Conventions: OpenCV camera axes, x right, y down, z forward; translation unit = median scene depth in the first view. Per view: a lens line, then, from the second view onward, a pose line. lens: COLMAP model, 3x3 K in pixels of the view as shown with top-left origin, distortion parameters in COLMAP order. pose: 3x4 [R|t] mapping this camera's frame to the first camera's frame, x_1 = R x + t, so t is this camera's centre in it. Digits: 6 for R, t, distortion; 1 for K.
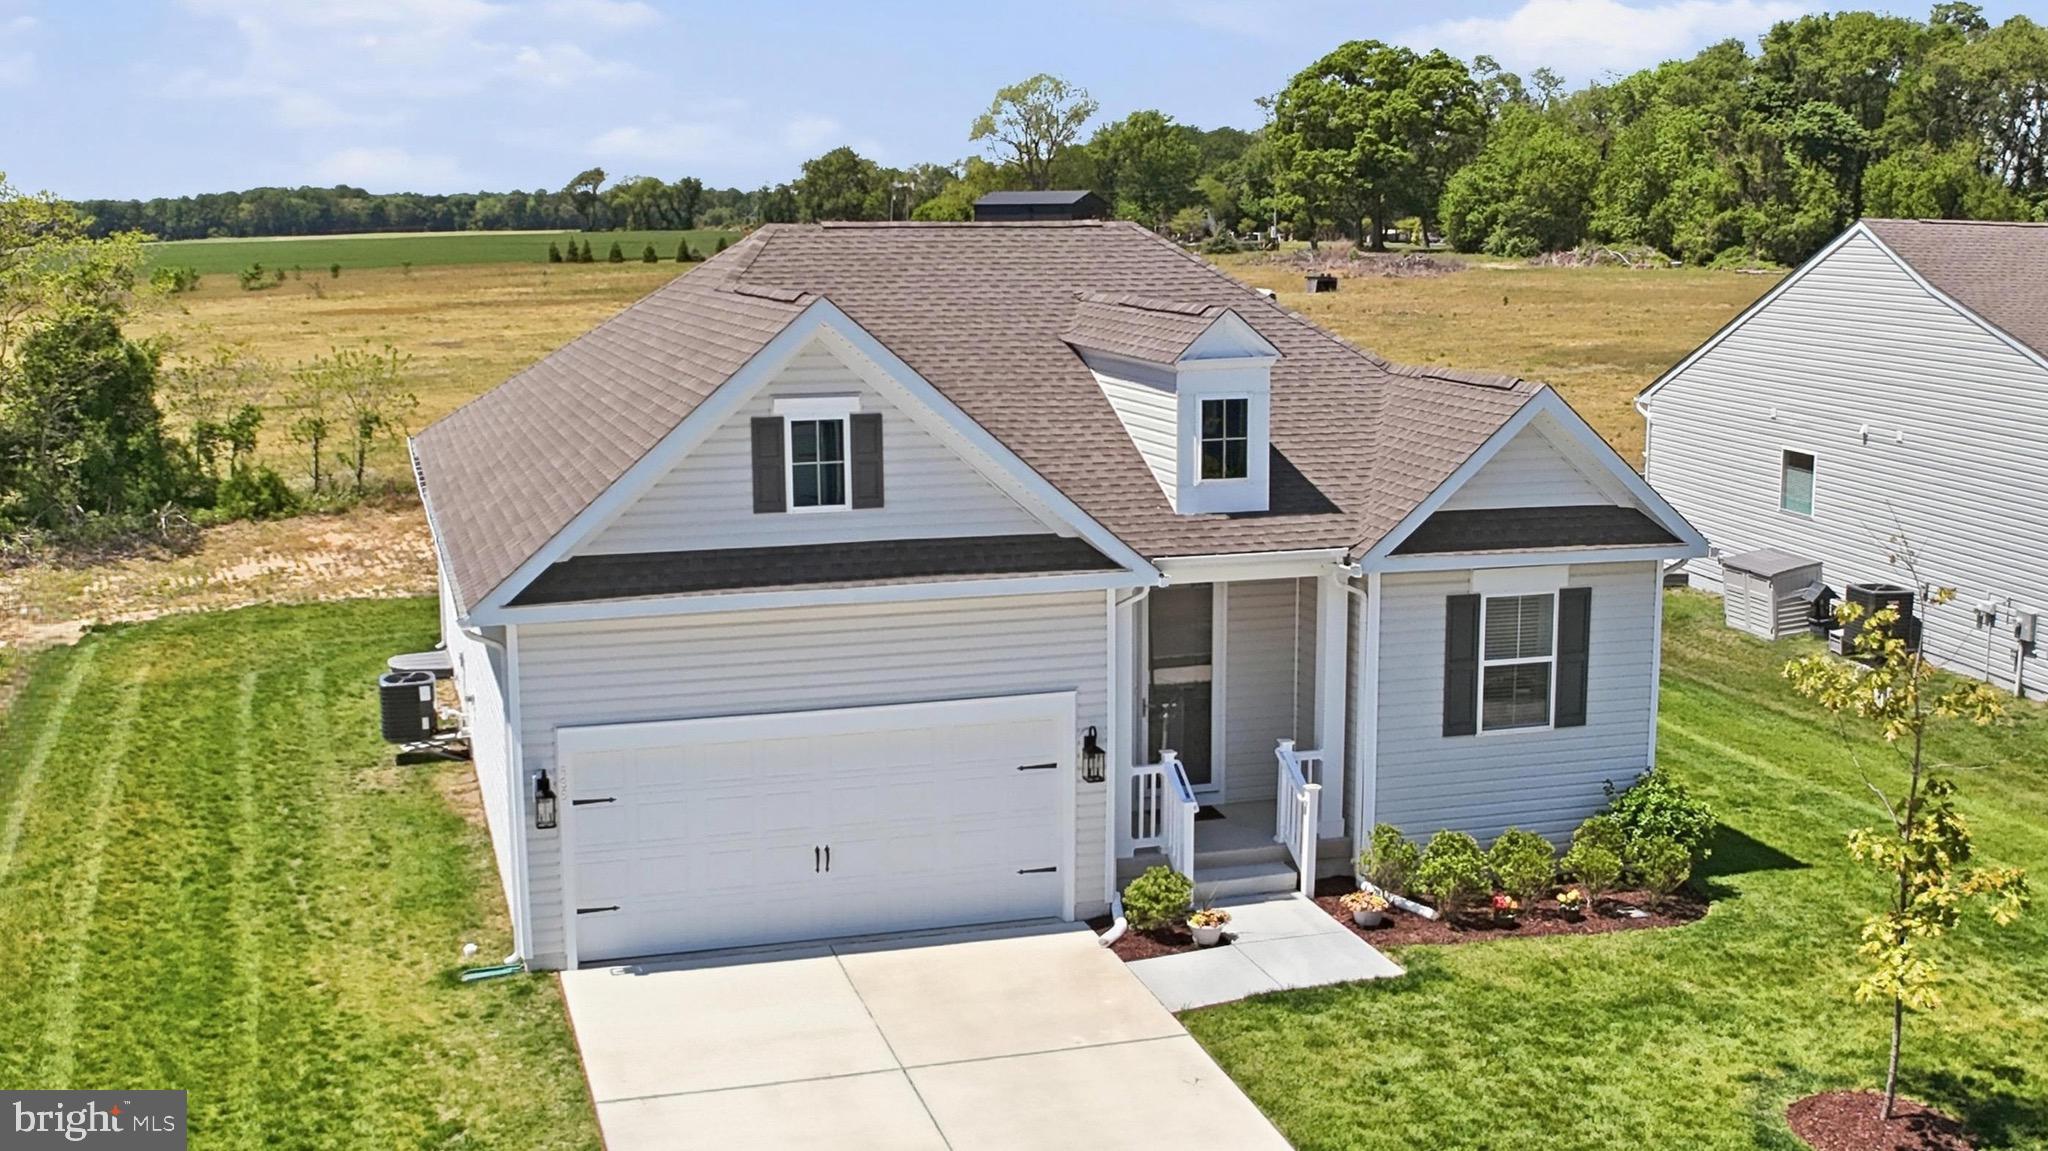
lens RADIAL K [[2199.6, 0, 979.3], [0, 2199.6, 611.0], [0, 0, 1]] dist [-0.135276, -0.150879]
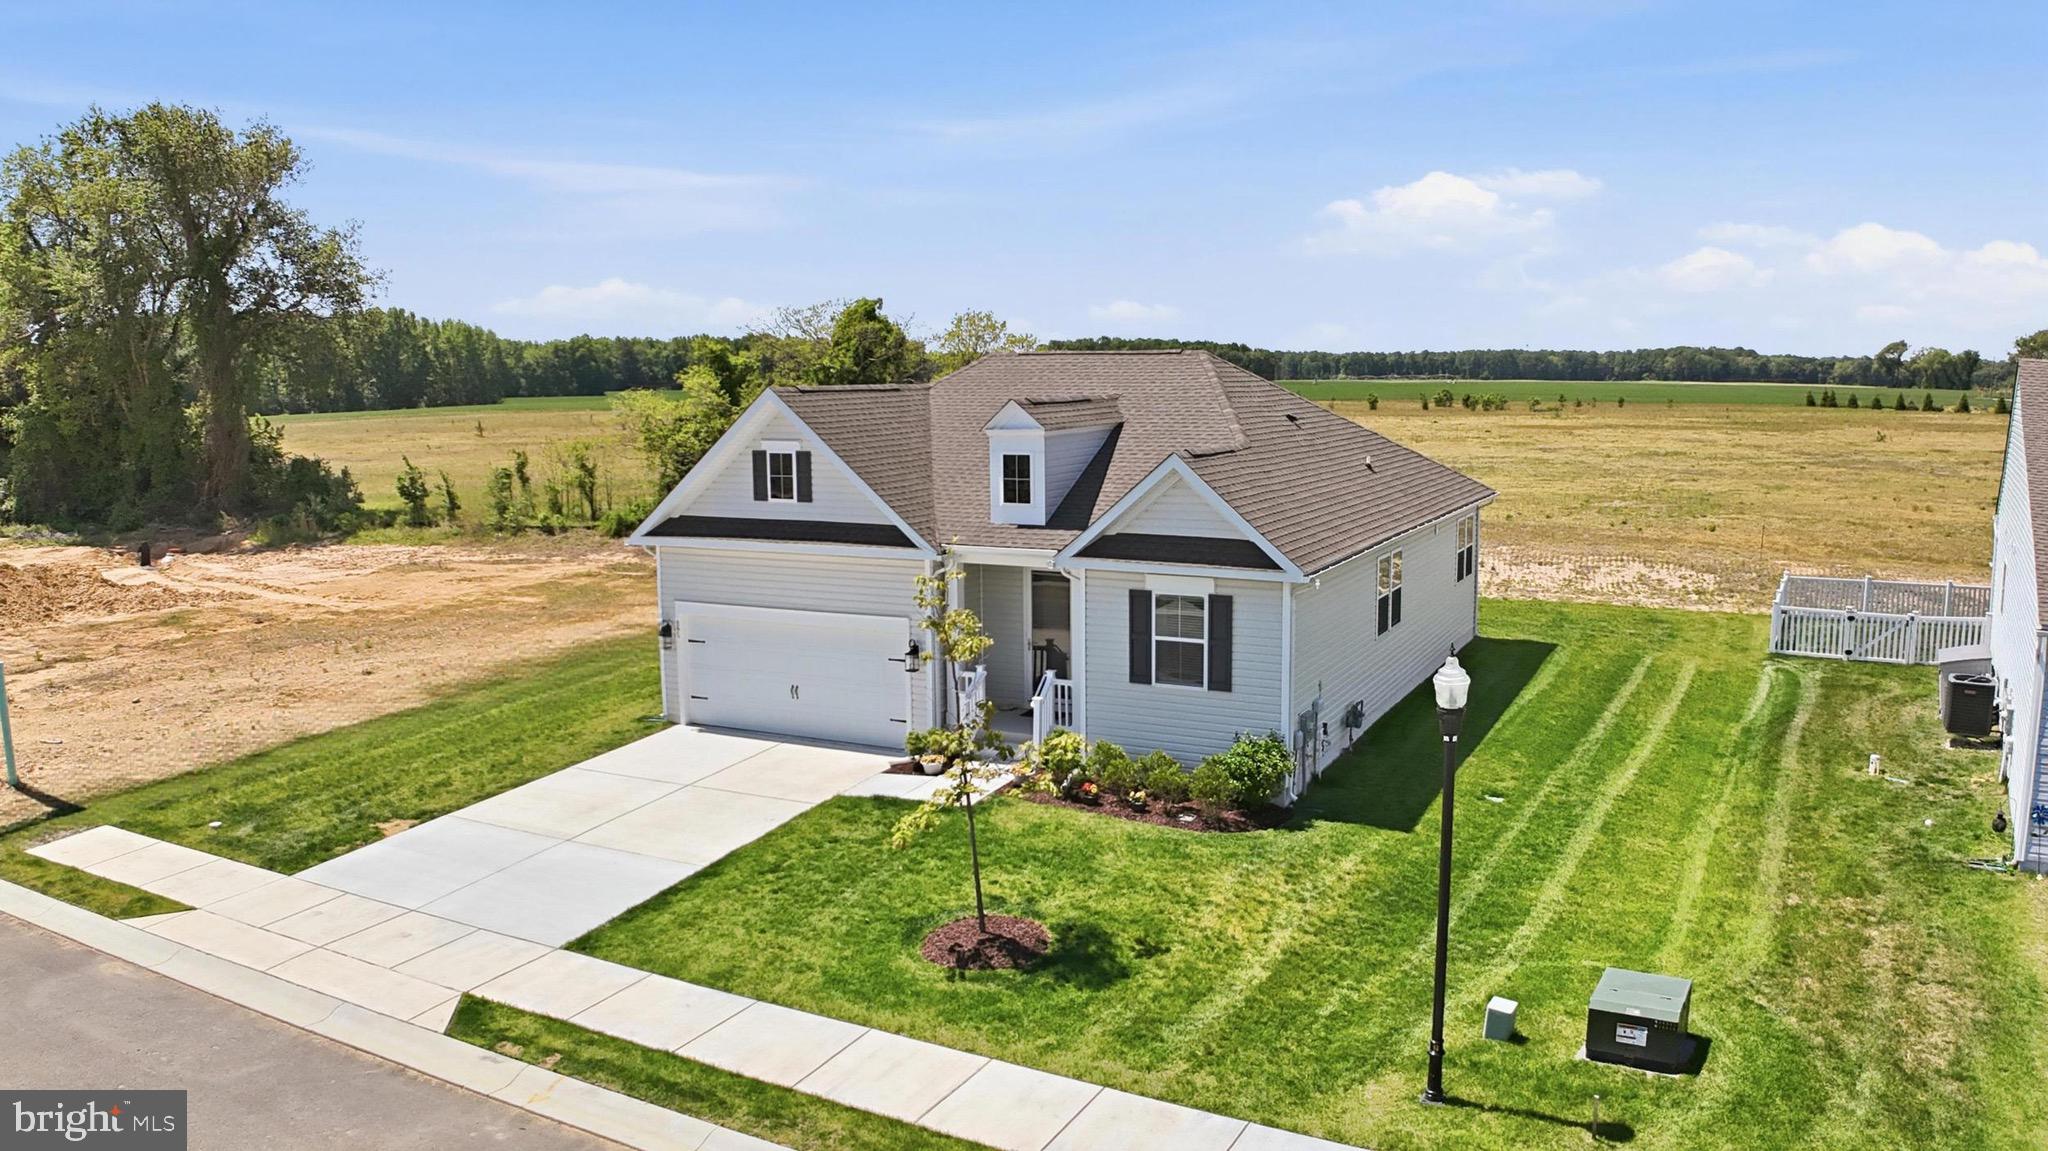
lens RADIAL K [[1521.6, 0, 1024.0], [0, 1521.6, 575.5], [0, 0, 1]] dist [-0.153682, -0.008793]
pose [[0.738621, 0.092704, -0.667717, 0.863711], [-0.119980, 0.992763, 0.005113, -0.013069], [0.663359, 0.076336, 0.744398, 0.159613]]
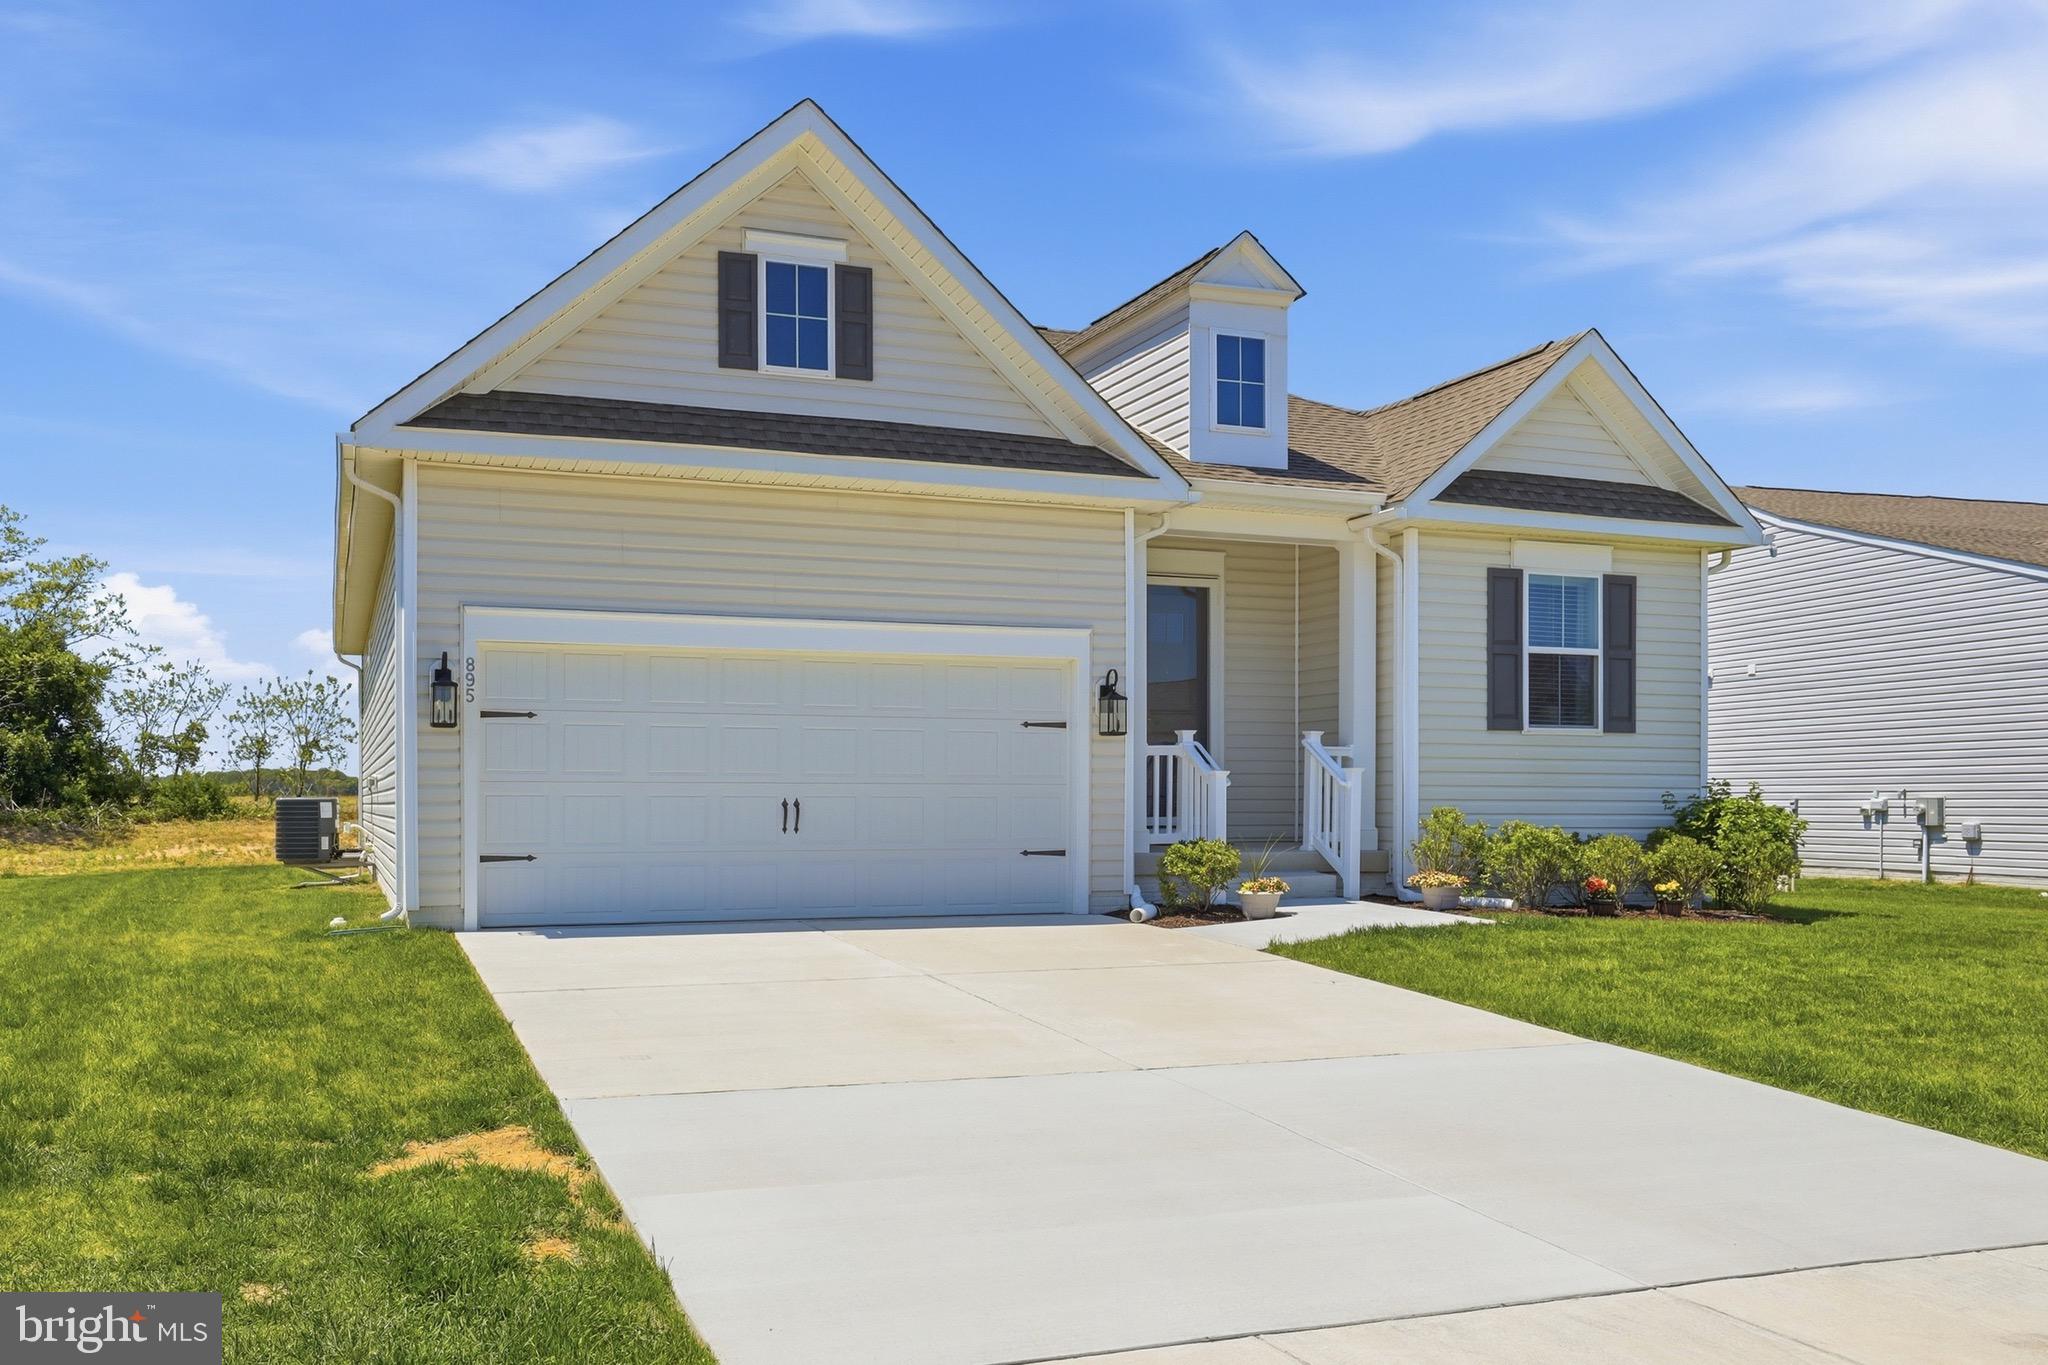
lens RADIAL K [[1637.3, 0, 925.2], [0, 1637.3, 826.0], [0, 0, 1]] dist [-0.006798, -0.002948]
pose [[0.997586, 0.006364, 0.069147, -0.060108], [0.005210, 0.986125, -0.165922, 0.205688], [-0.069243, 0.165881, 0.983712, 0.375557]]
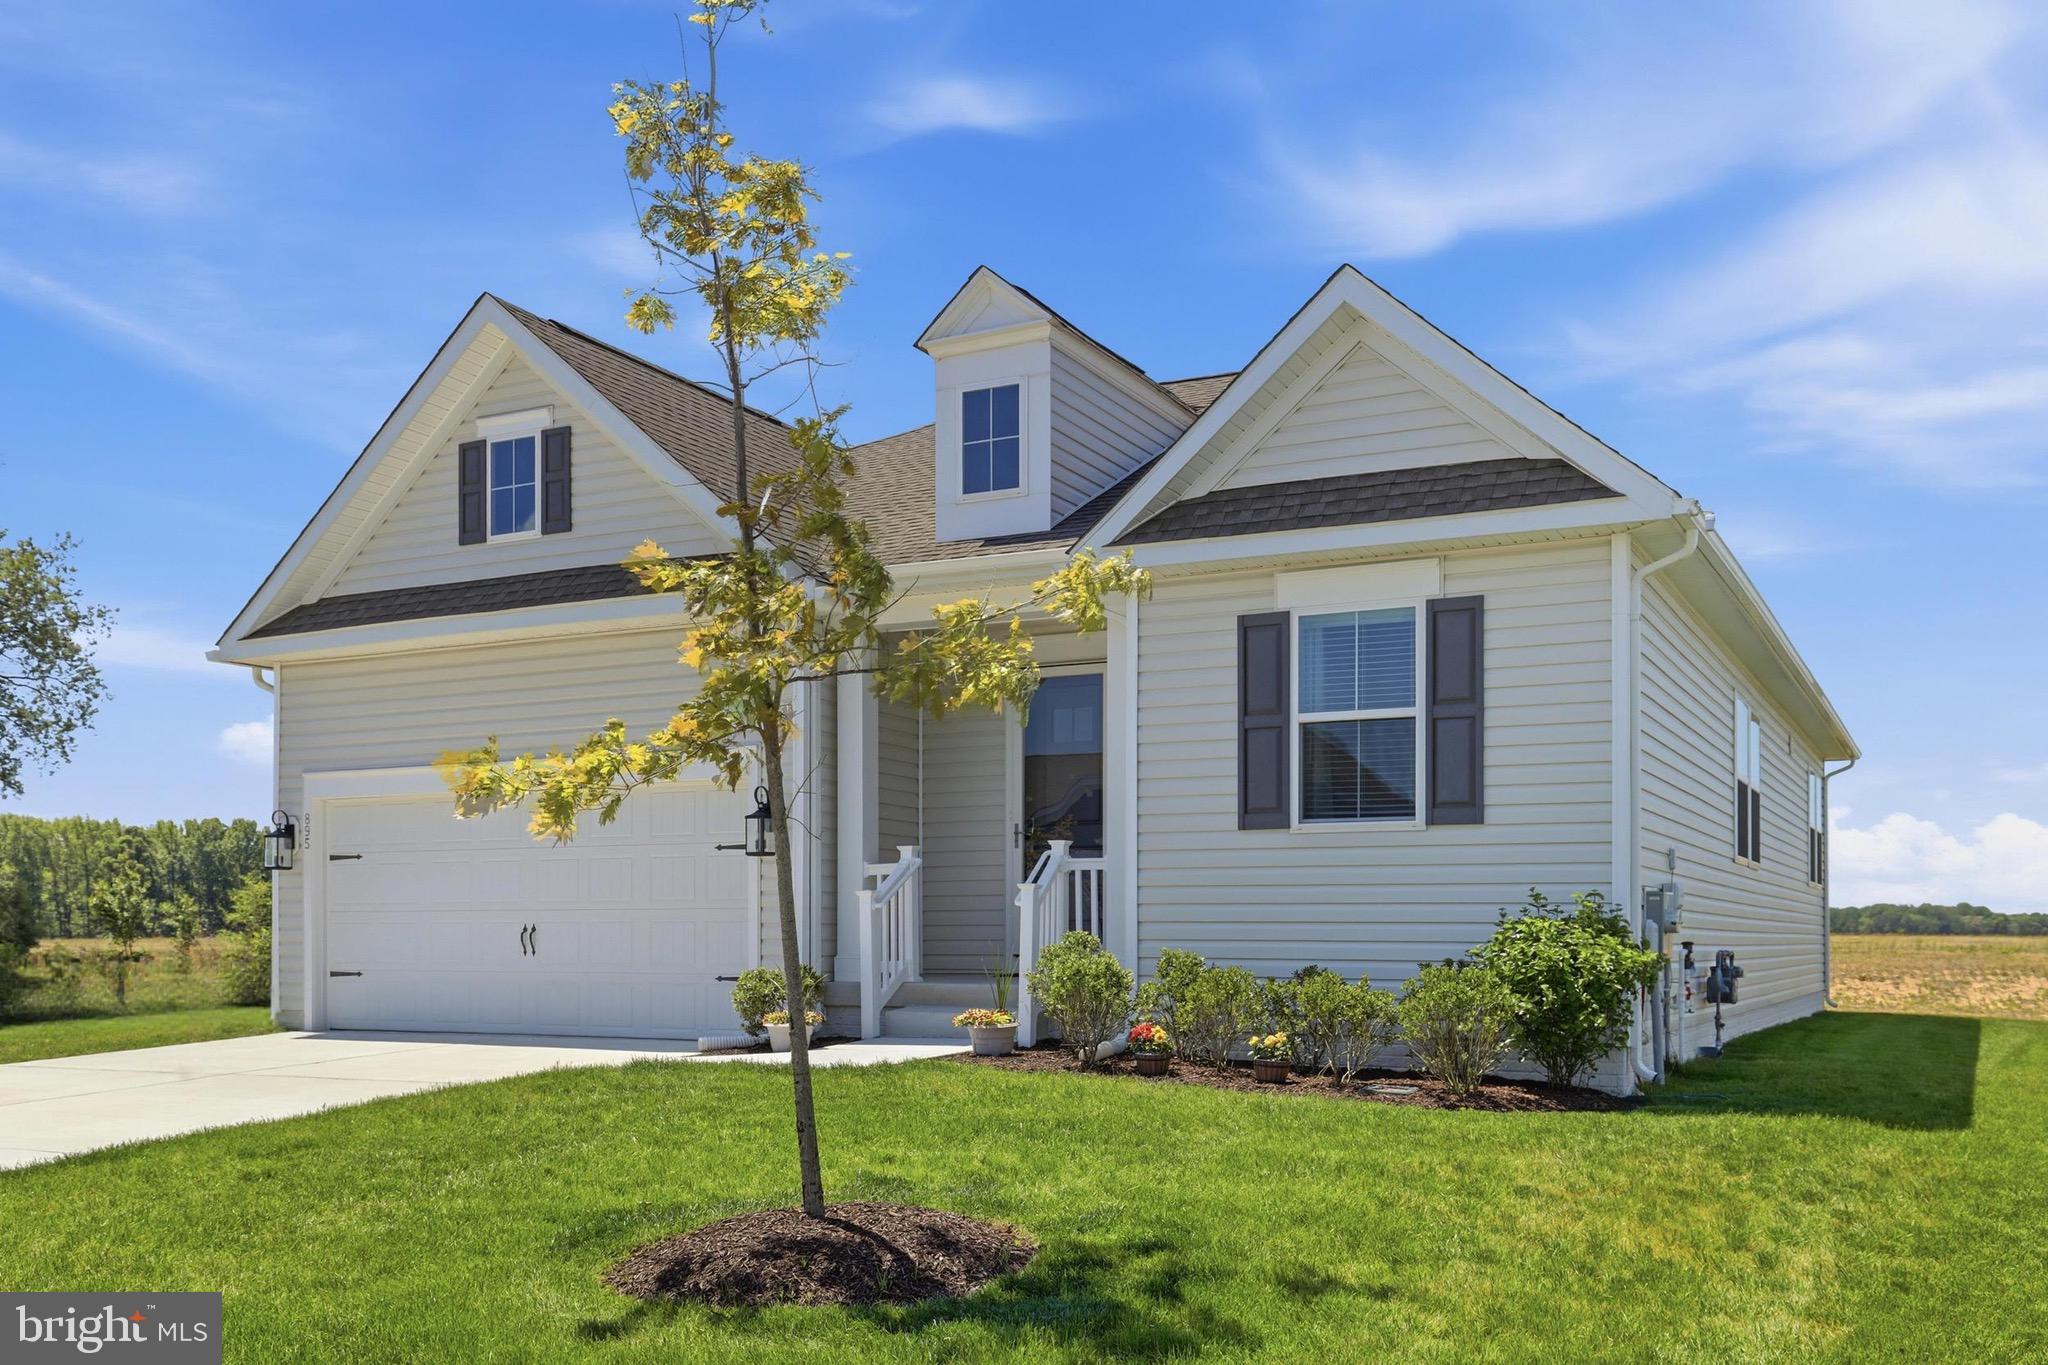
lens RADIAL K [[1875.5, 0, 1013.6], [0, 1875.5, 931.7], [0, 0, 1]] dist [-0.010971, -0.001397]
pose [[0.726528, 0.005181, -0.687117, 0.559689], [-0.129954, 0.982961, -0.129997, 0.172648], [0.674736, 0.183740, 0.714822, 0.554867]]
